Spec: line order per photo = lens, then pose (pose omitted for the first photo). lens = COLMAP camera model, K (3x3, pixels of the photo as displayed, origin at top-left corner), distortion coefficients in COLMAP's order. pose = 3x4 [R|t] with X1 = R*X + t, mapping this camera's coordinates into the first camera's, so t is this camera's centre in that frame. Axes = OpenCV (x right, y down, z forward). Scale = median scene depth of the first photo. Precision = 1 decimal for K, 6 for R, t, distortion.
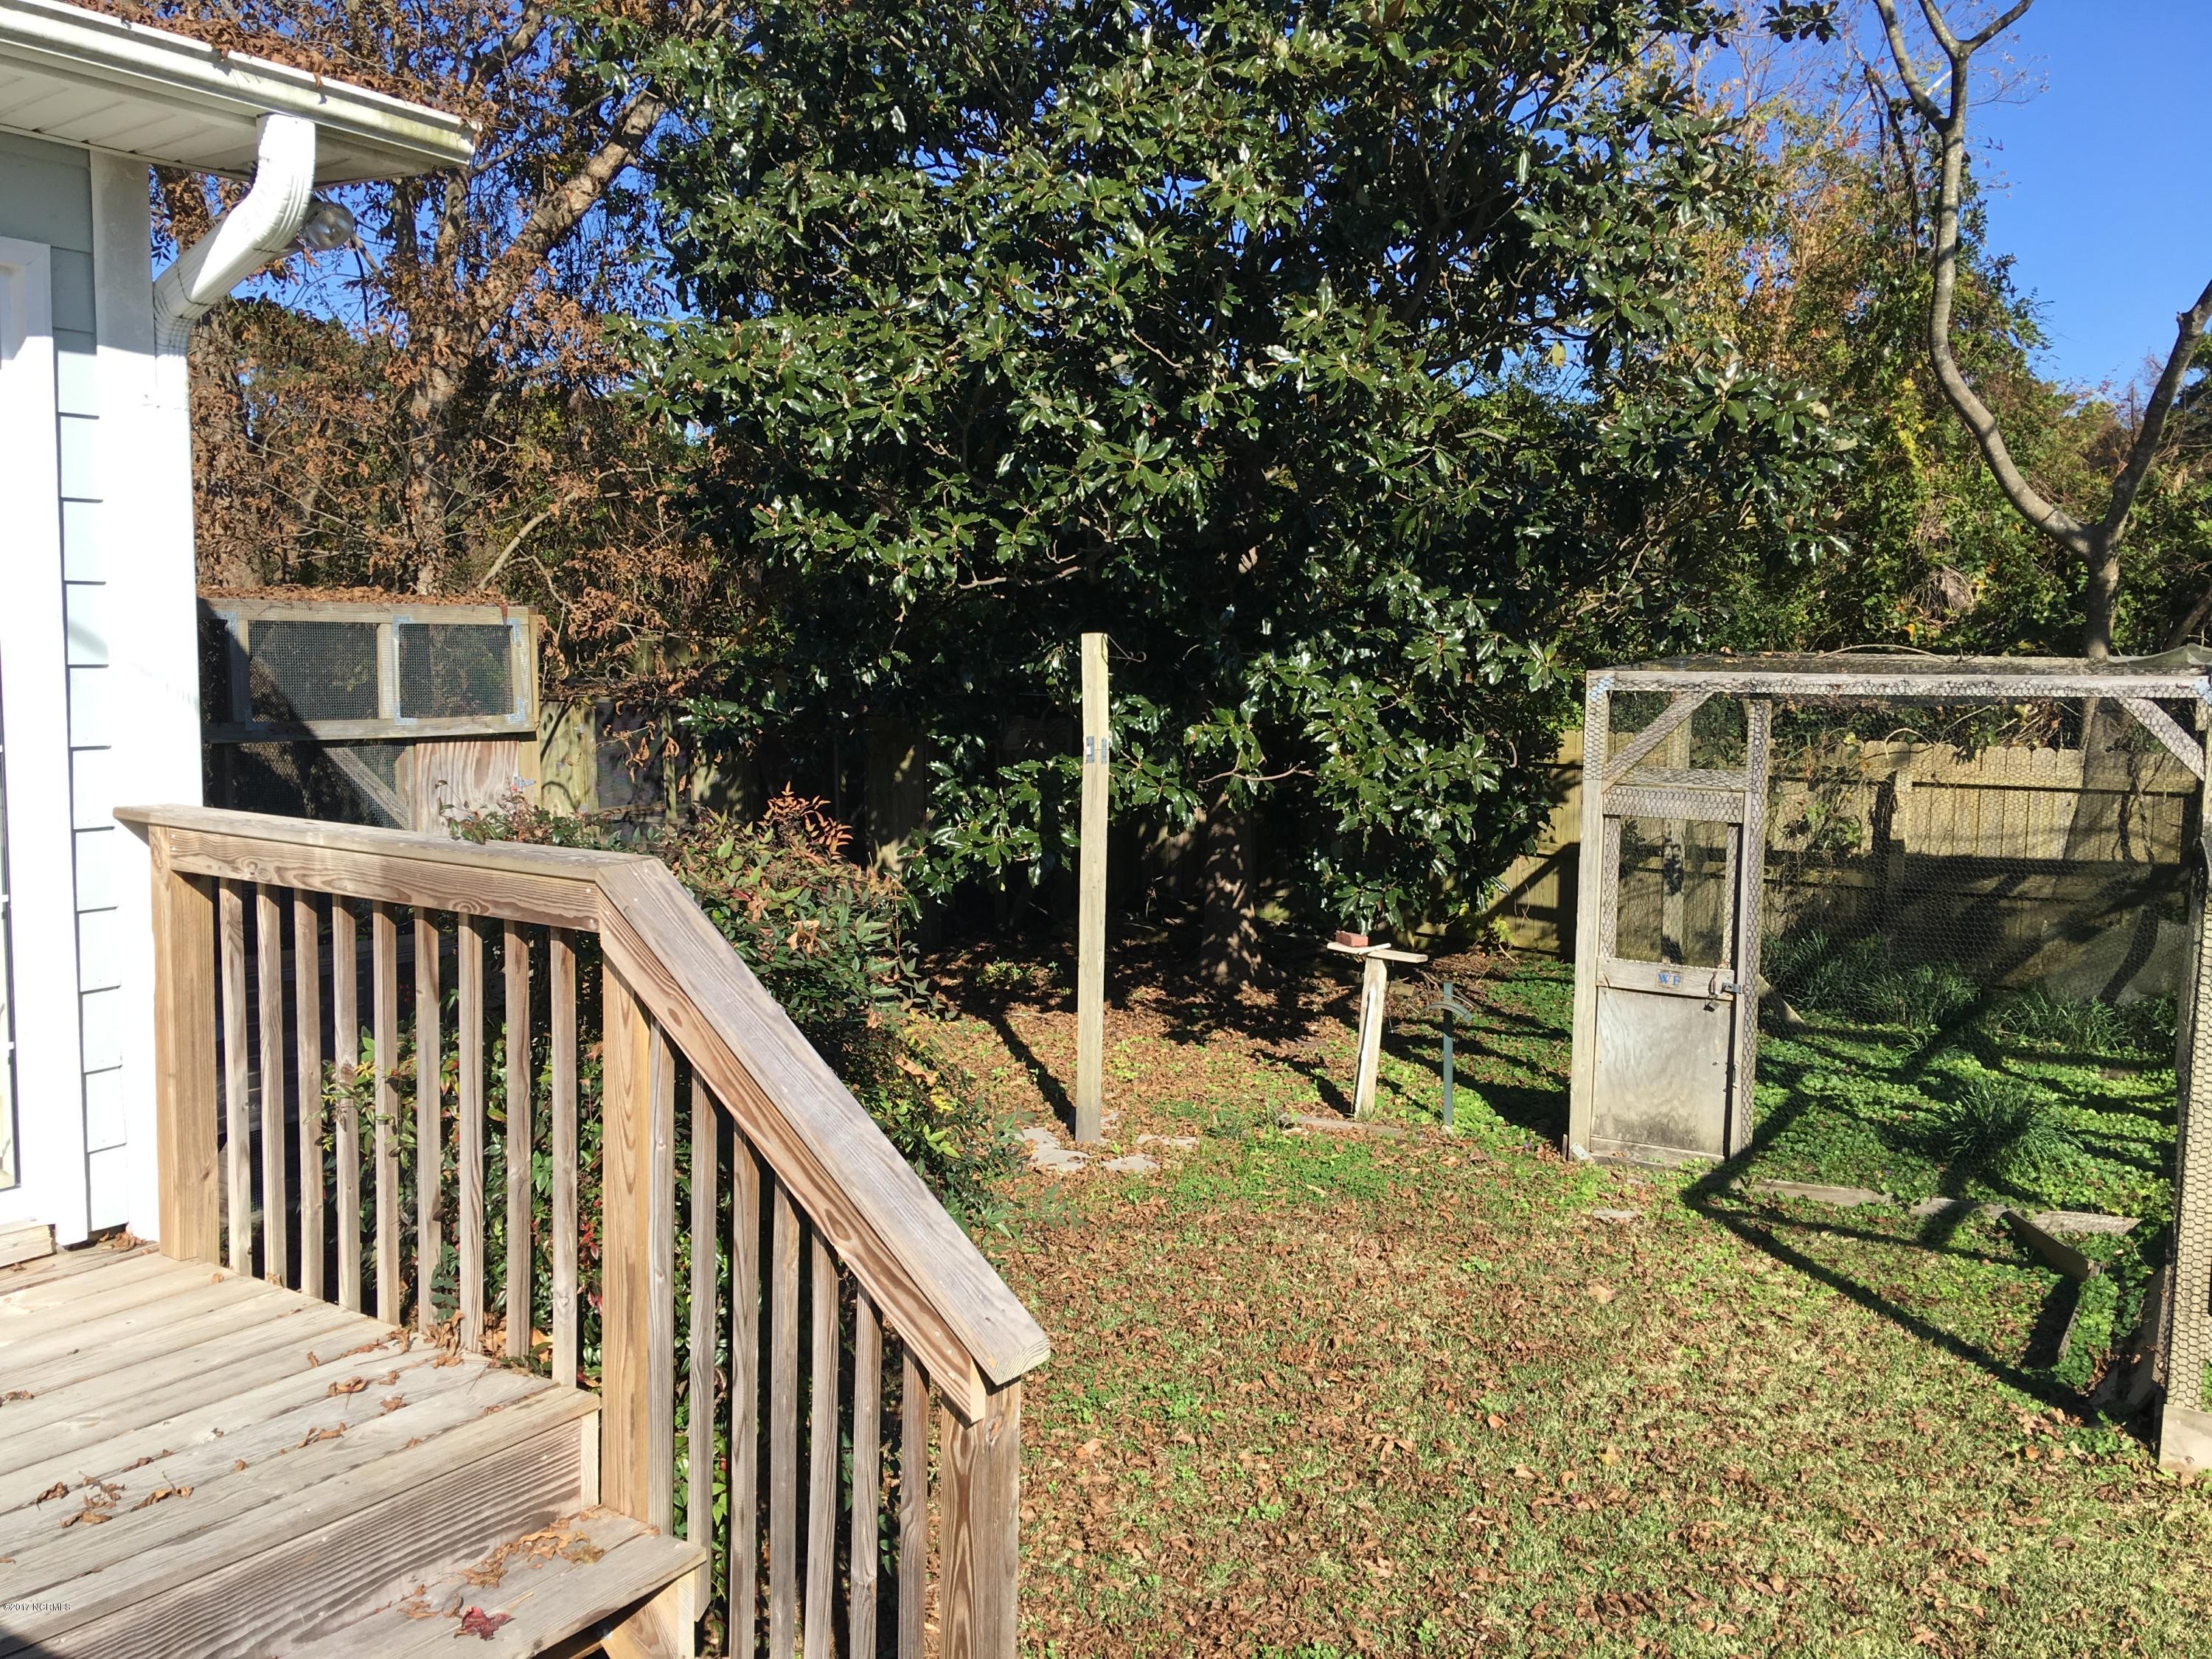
lens RADIAL K [[1857.7, 0, 1092.6], [0, 1857.7, 818.1], [0, 0, 1]] dist [0.113574, -0.160409]
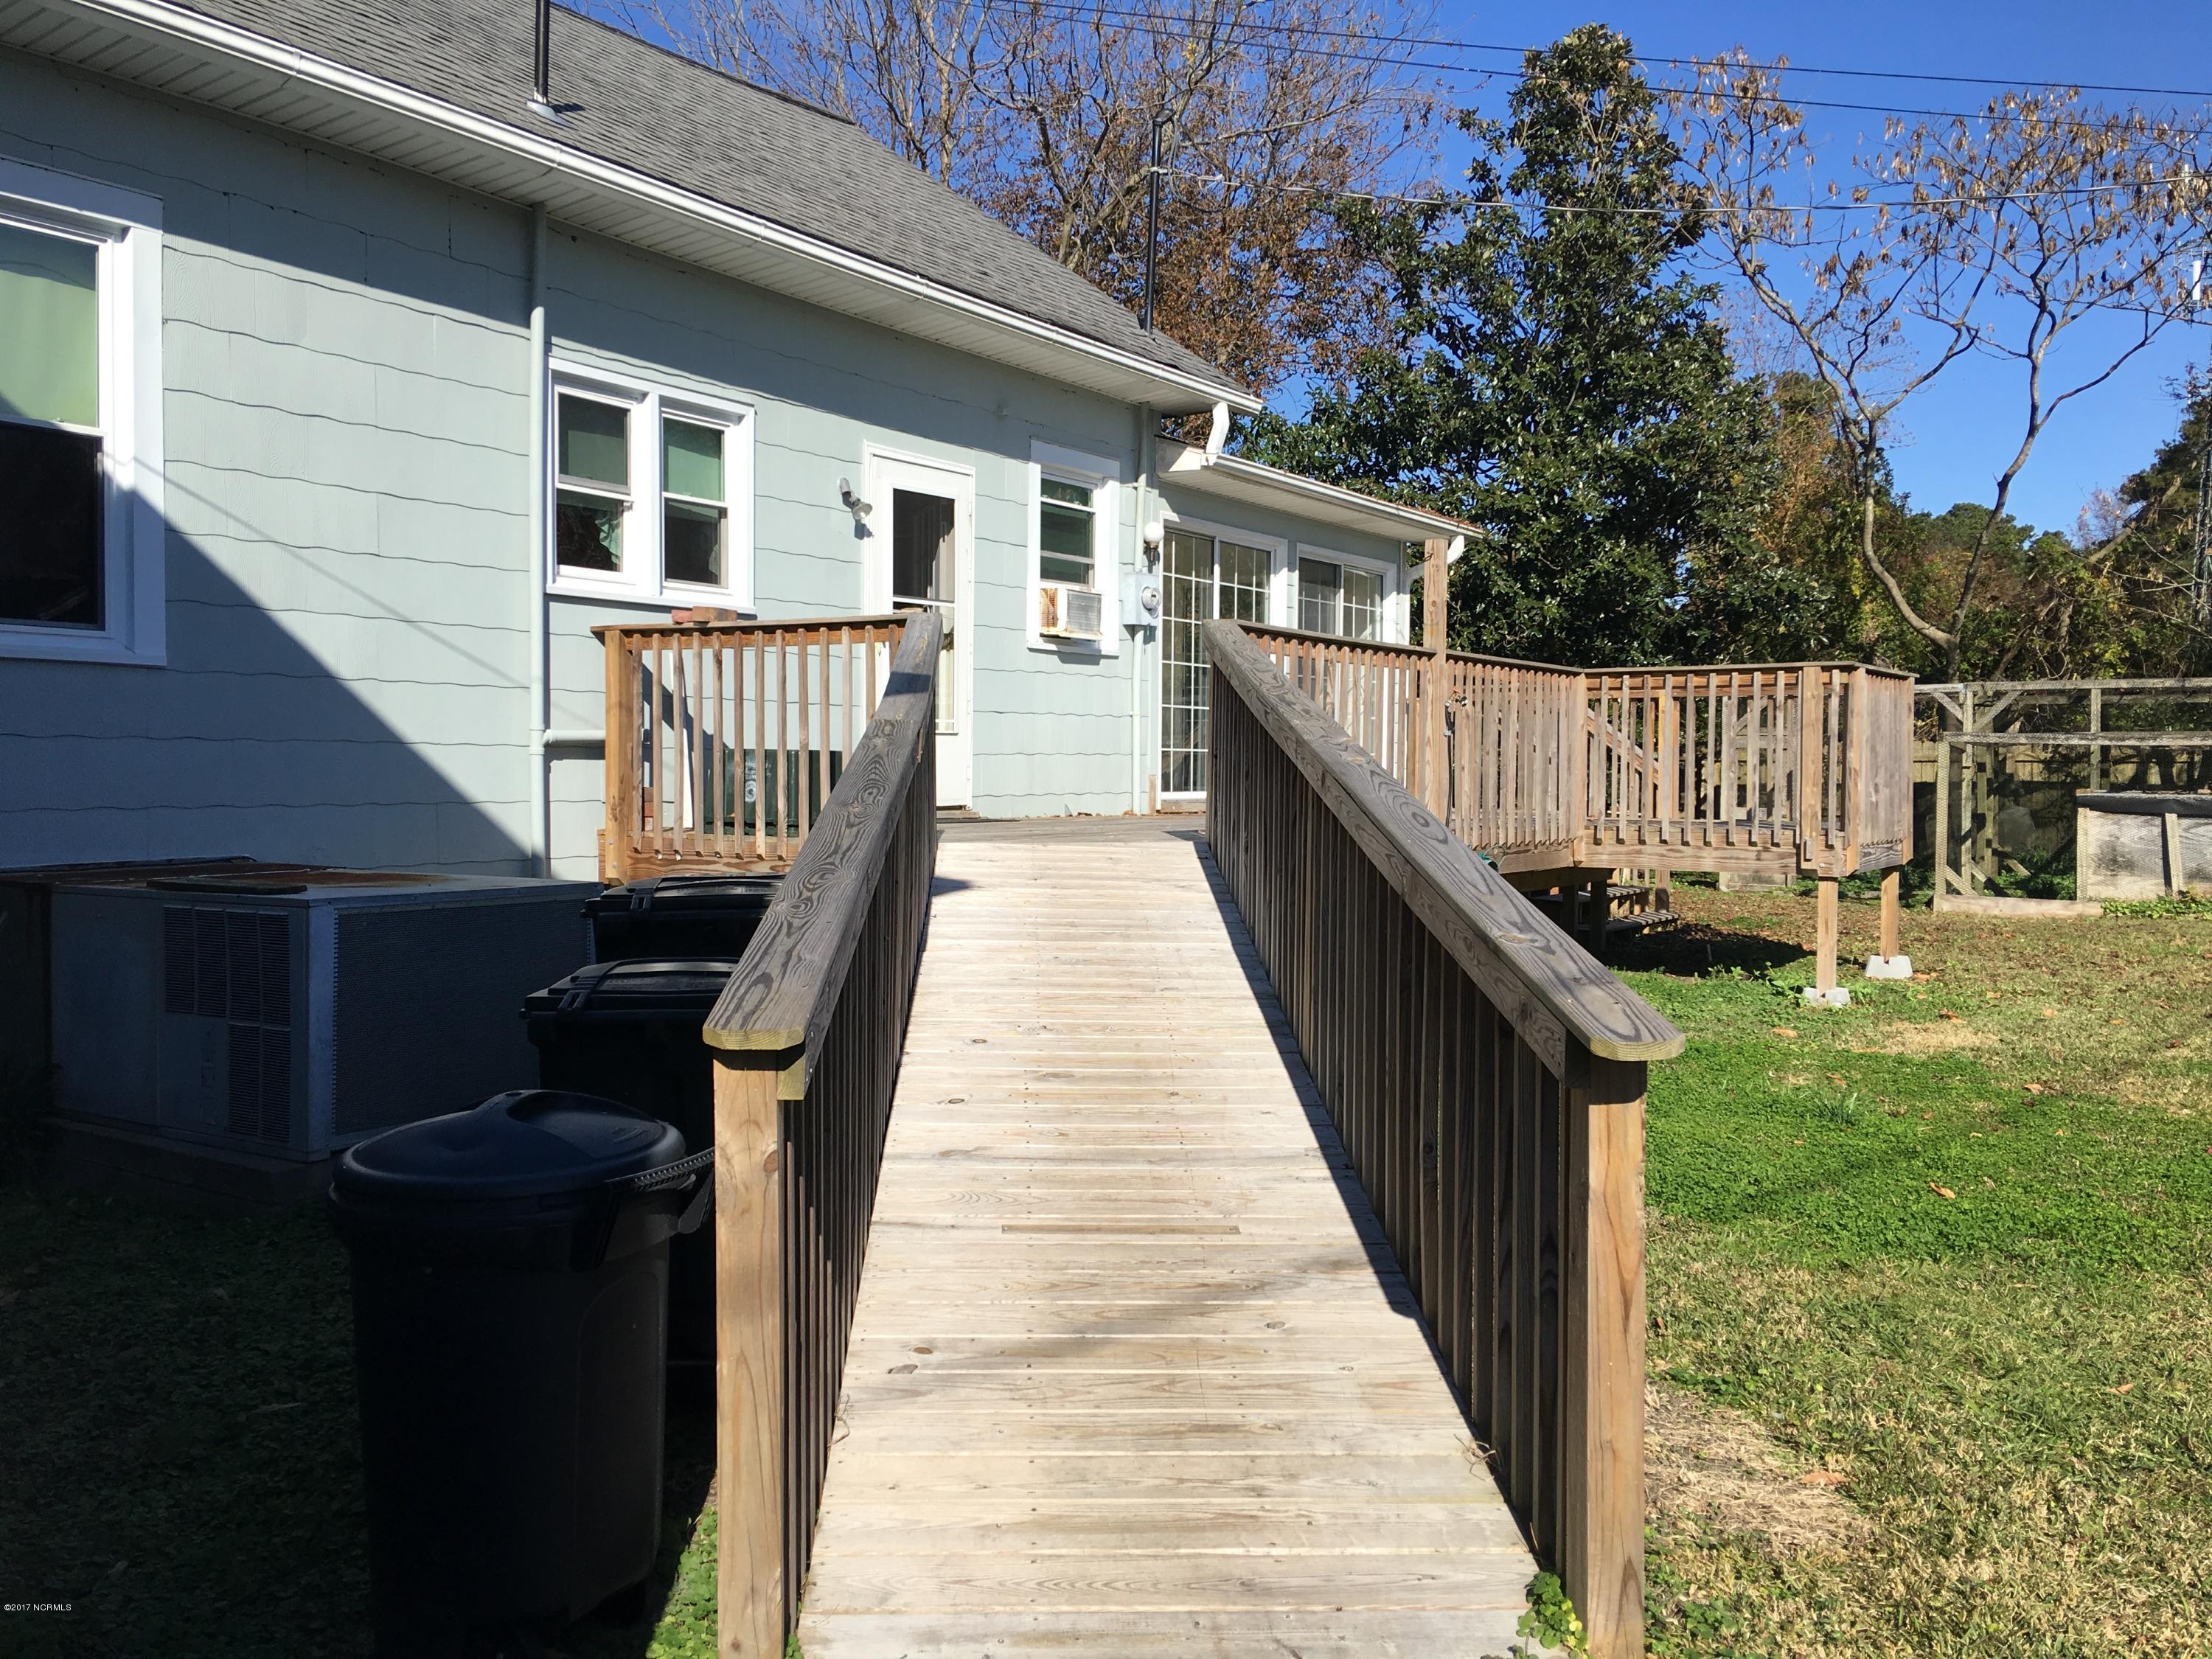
lens RADIAL K [[1857.7, 0, 1108.8], [0, 1857.7, 834.9], [0, 0, 1]] dist [0.113574, -0.160409]
pose [[0.999891, -0.009537, 0.011285, -0.581814], [0.010186, 0.998211, -0.058920, 0.254918], [-0.010703, 0.059028, 0.998199, -1.465949]]
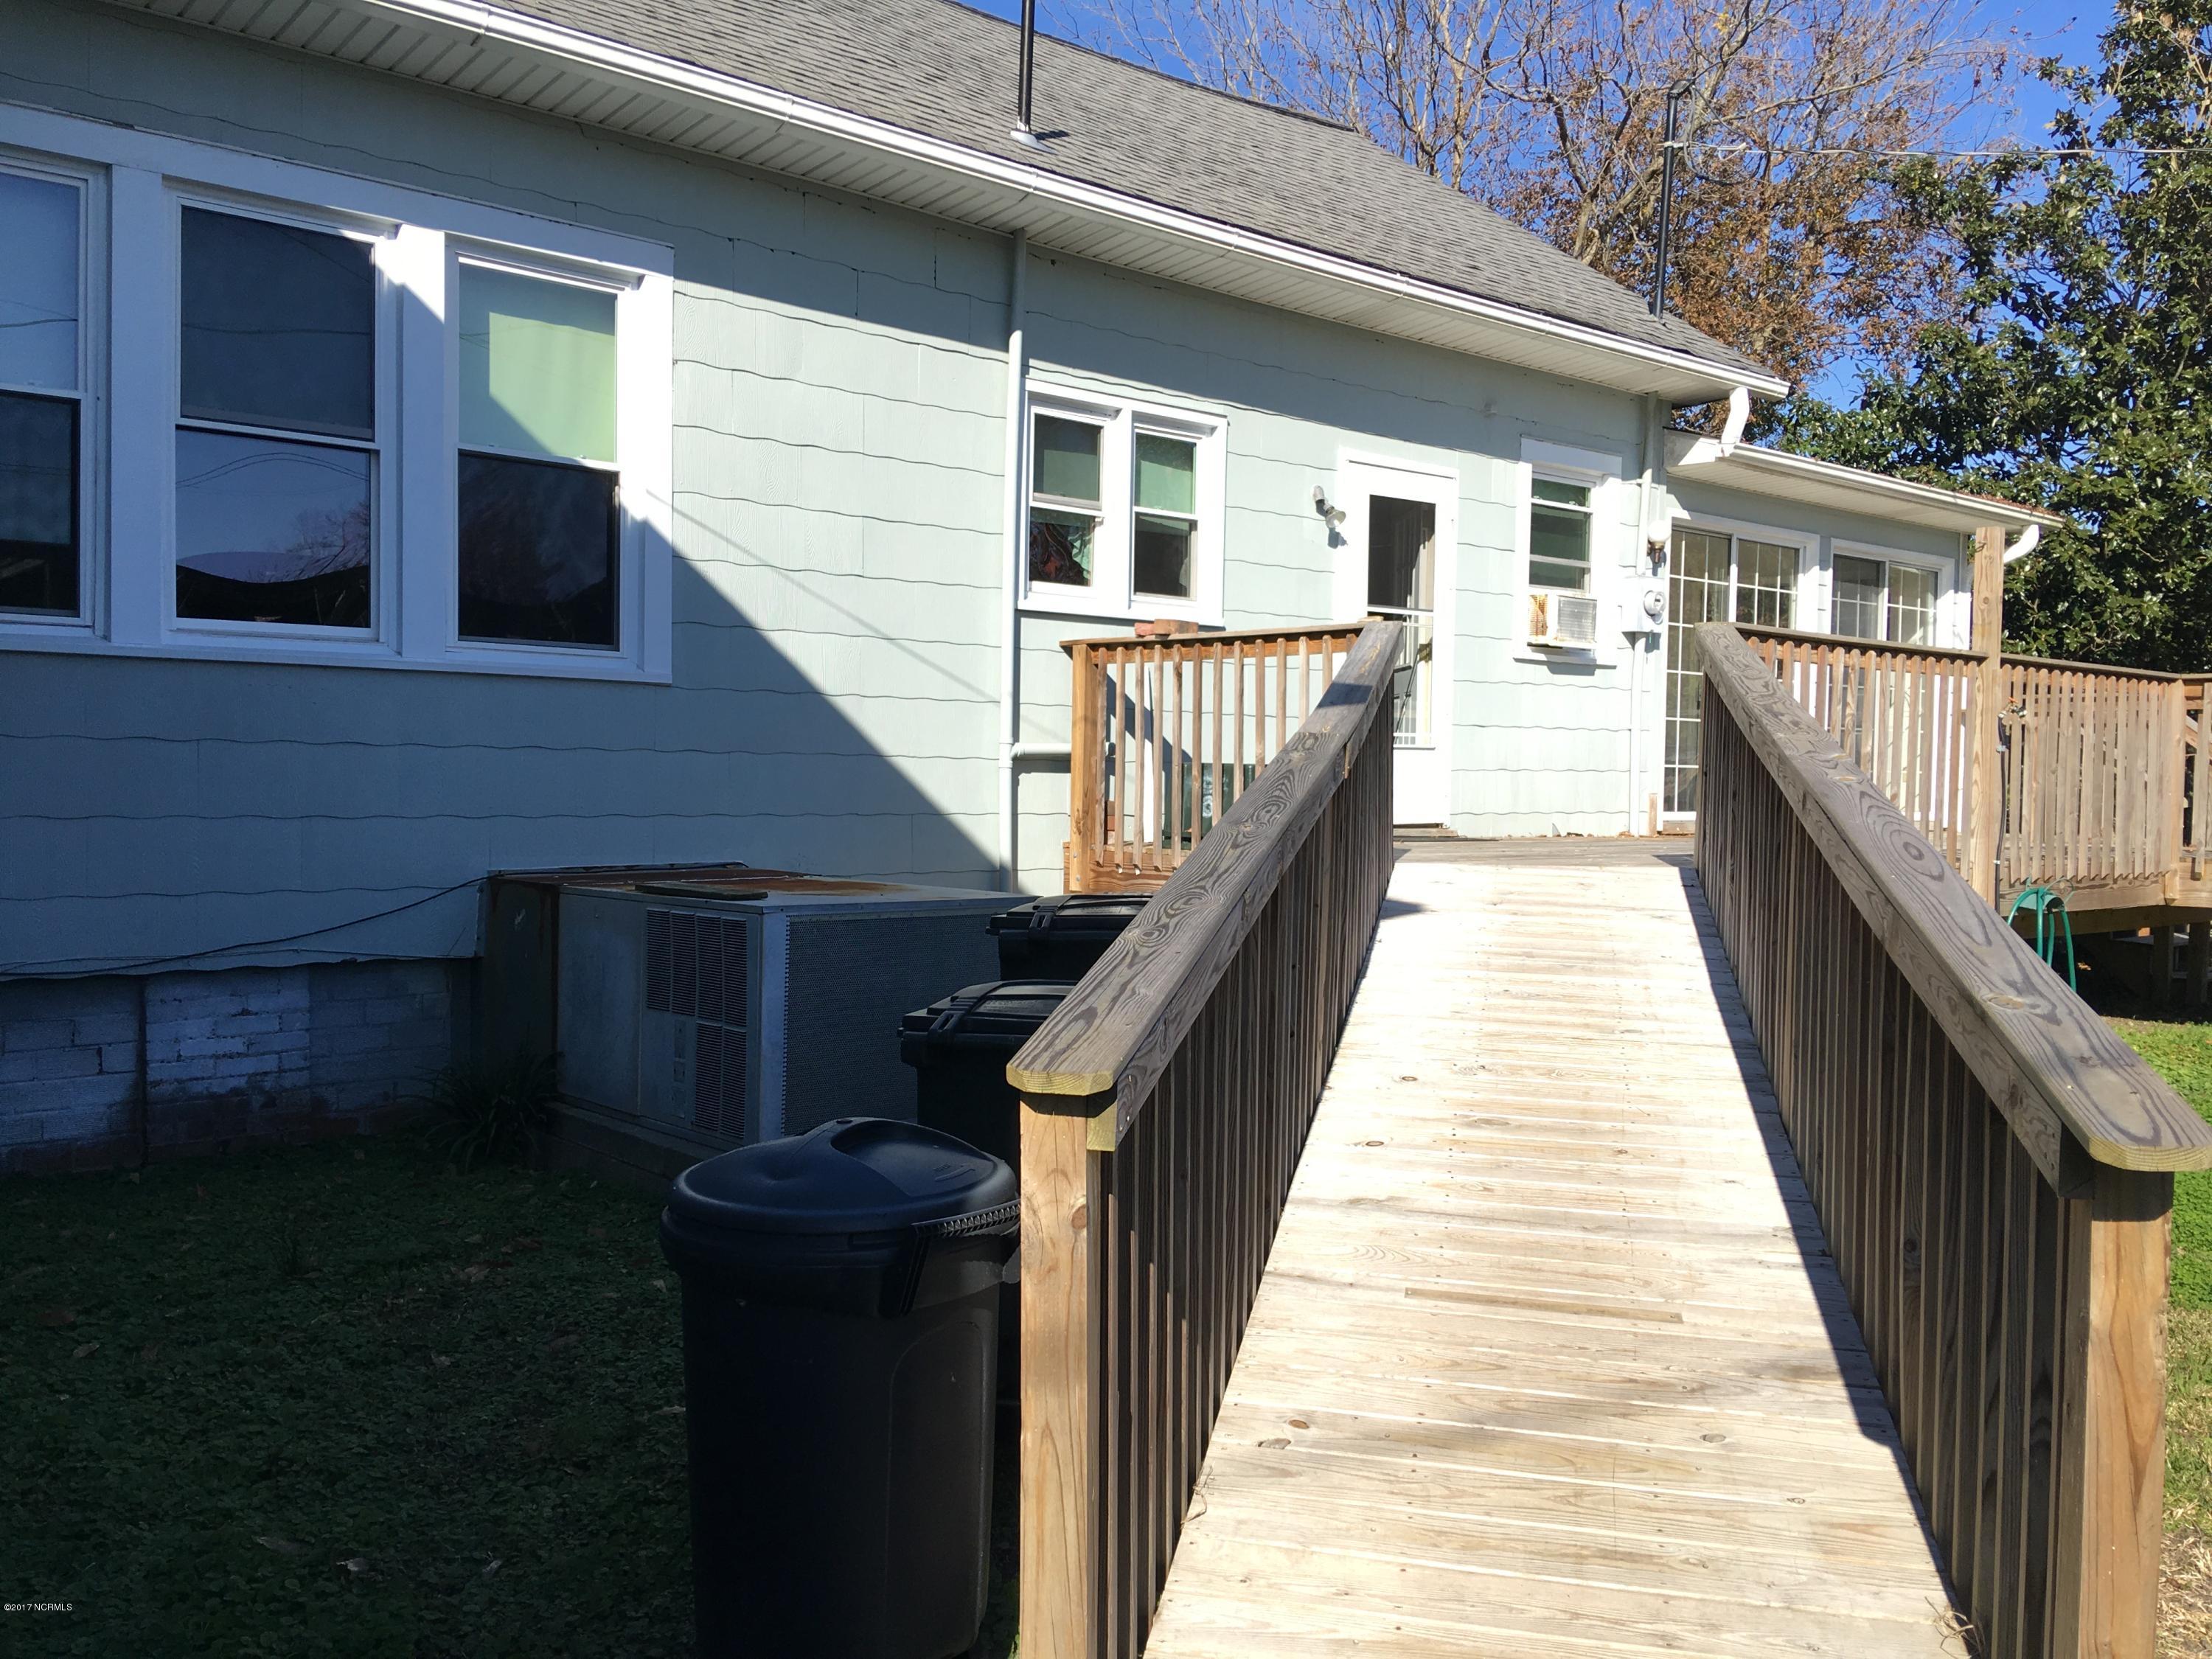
lens RADIAL K [[1857.7, 0, 1114.8], [0, 1857.7, 811.1], [0, 0, 1]] dist [0.113574, -0.160409]
pose [[0.965497, 0.003595, -0.260389, -0.553393], [-0.024380, 0.996761, -0.076639, 0.249931], [0.259270, 0.080343, 0.962457, -1.424071]]
